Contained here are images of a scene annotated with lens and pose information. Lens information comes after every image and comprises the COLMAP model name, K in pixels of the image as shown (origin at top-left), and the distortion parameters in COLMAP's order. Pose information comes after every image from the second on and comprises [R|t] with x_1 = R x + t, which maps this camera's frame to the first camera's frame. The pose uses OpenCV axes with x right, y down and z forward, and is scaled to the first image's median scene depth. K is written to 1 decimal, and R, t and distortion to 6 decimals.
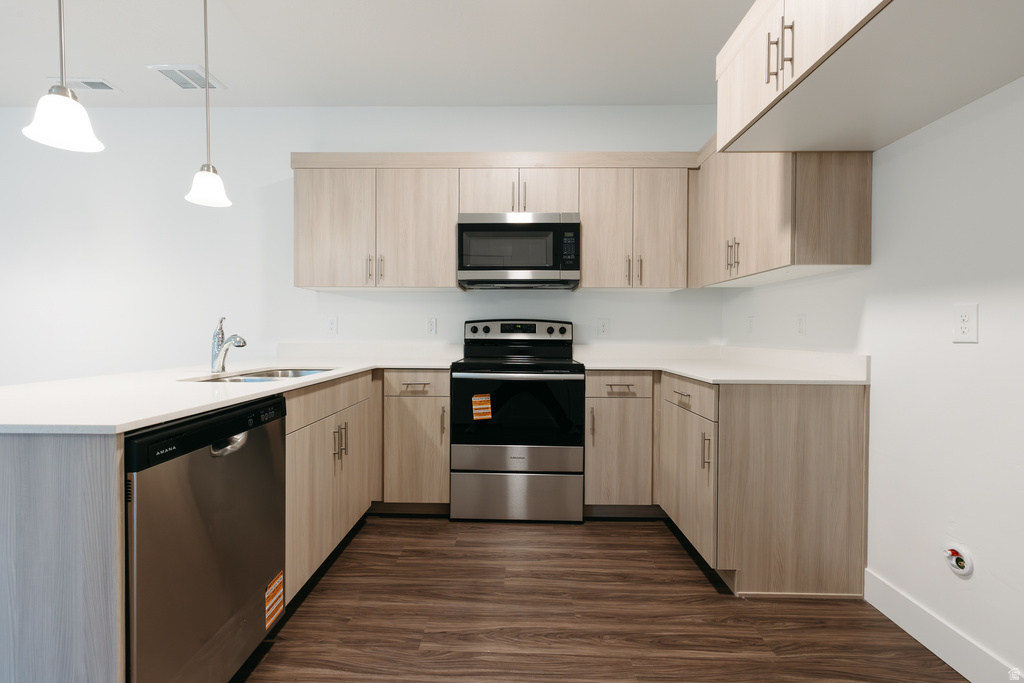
lens RADIAL K [[441.1, 0, 511.5], [0, 441.1, 340.0], [0, 0, 1]] dist [0.002060, -0.000800]
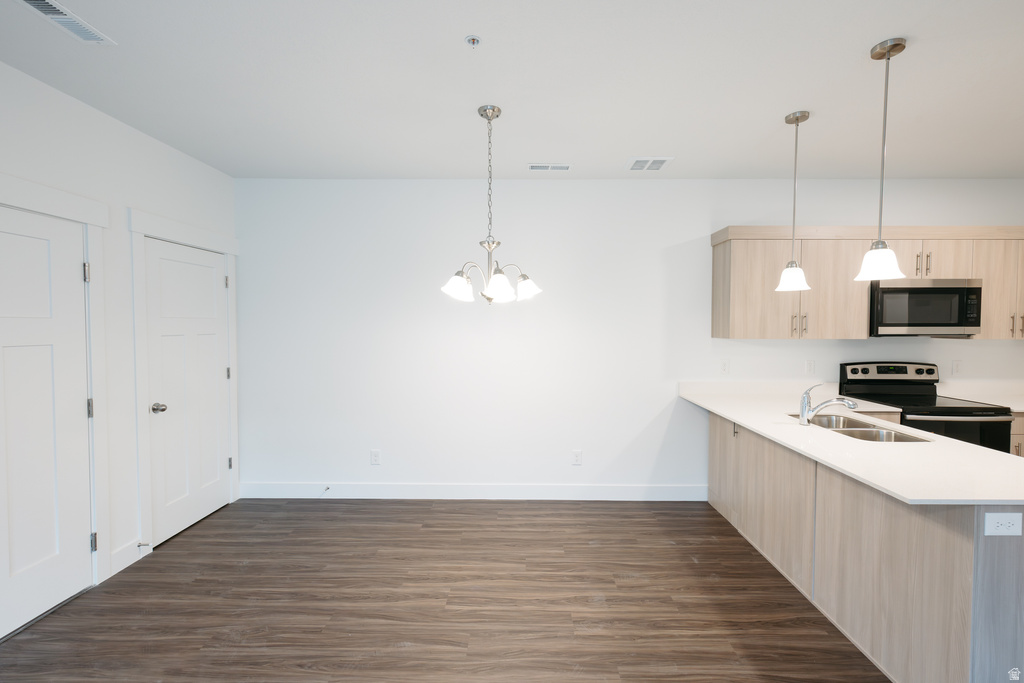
lens RADIAL K [[441.1, 0, 511.8], [0, 441.1, 339.1], [0, 0, 1]] dist [0.002060, -0.000800]
pose [[0.999949, -0.005469, 0.008499, -1.079280], [0.005240, 0.999628, 0.026766, -0.155340], [-0.008642, -0.026720, 0.999606, -0.184600]]
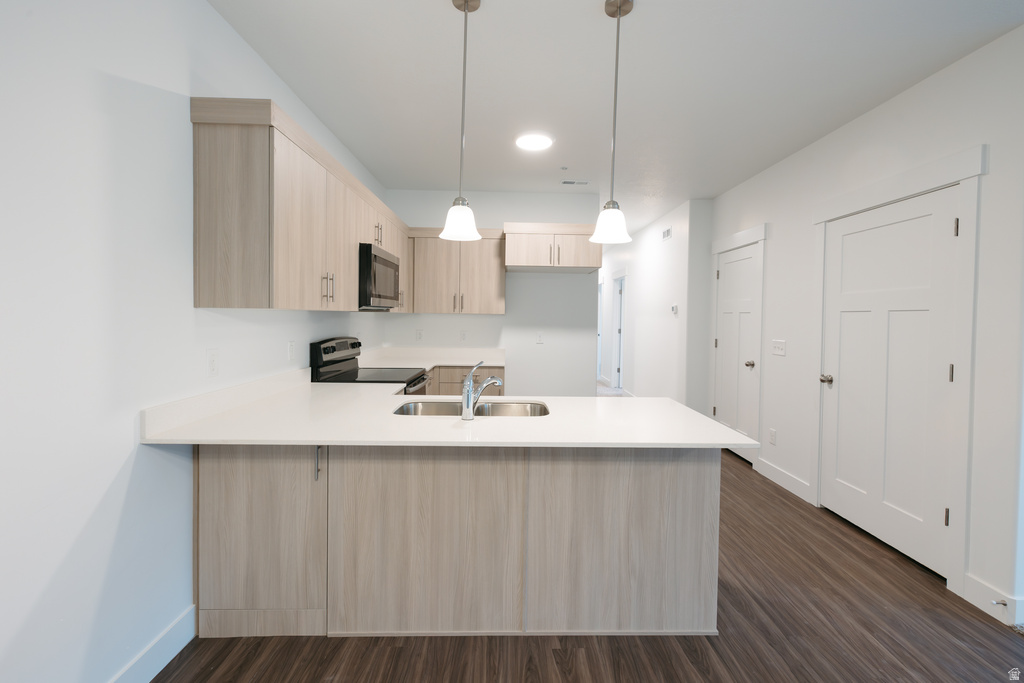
lens RADIAL K [[441.1, 0, 523.7], [0, 441.1, 326.1], [0, 0, 1]] dist [0.002060, -0.000800]
pose [[-0.059947, -0.030452, 0.997737, -1.155637], [-0.007384, 0.999521, 0.030062, -0.117835], [-0.998174, -0.005565, -0.060143, 0.663046]]
